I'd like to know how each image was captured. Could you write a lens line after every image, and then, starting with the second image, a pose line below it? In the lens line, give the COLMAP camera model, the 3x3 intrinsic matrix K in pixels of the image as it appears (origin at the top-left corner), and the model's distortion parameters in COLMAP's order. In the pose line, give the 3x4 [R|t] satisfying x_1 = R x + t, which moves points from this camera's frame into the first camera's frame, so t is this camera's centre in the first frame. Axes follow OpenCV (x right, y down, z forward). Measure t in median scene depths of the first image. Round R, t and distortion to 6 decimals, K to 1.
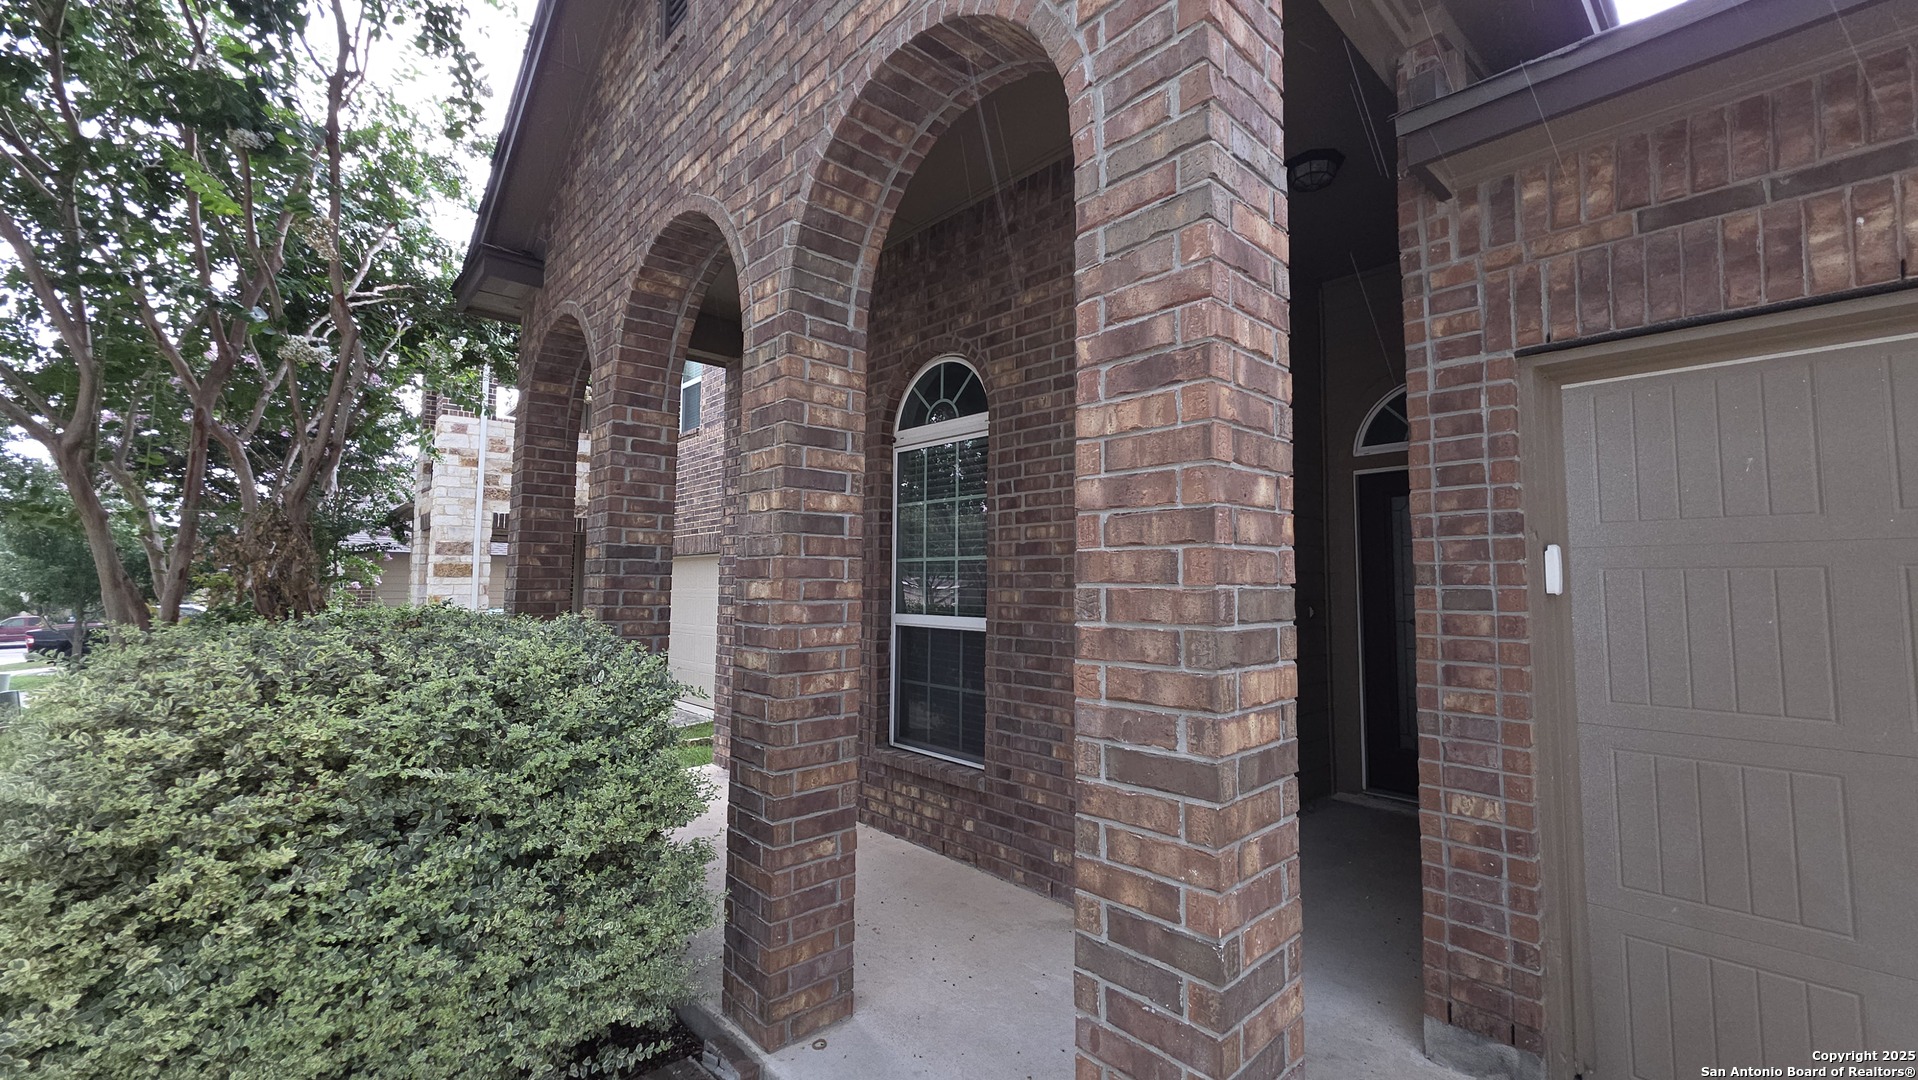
lens RADIAL K [[763.7, 0, 960.9], [0, 763.7, 534.5], [0, 0, 1]] dist [0.000455, 0.000076]
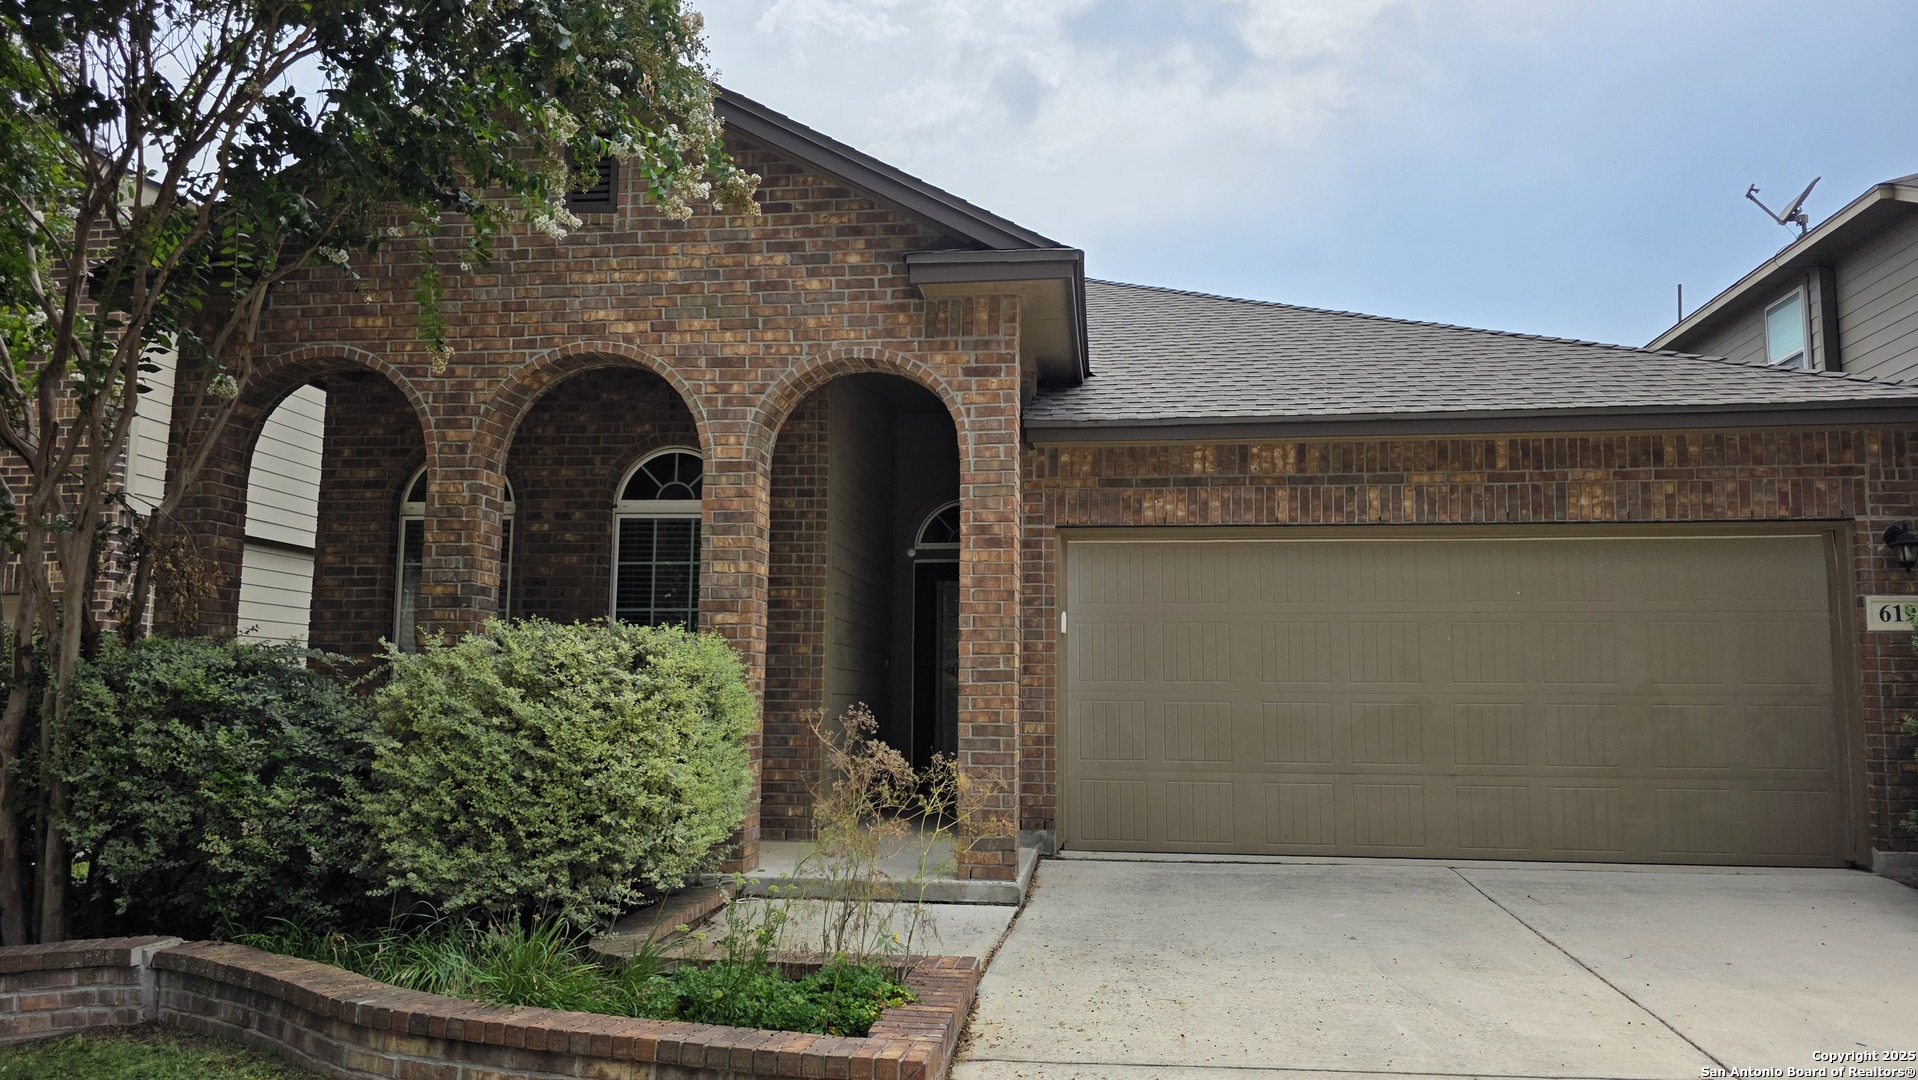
lens RADIAL K [[1283.0, 0, 985.4], [0, 1283.0, 552.6], [0, 0, 1]] dist [0.087238, -0.085174]
pose [[0.750644, 0.076146, 0.656305, -1.897513], [-0.046601, 0.996964, -0.062371, 0.085754], [-0.659062, 0.016234, 0.751914, -1.701435]]
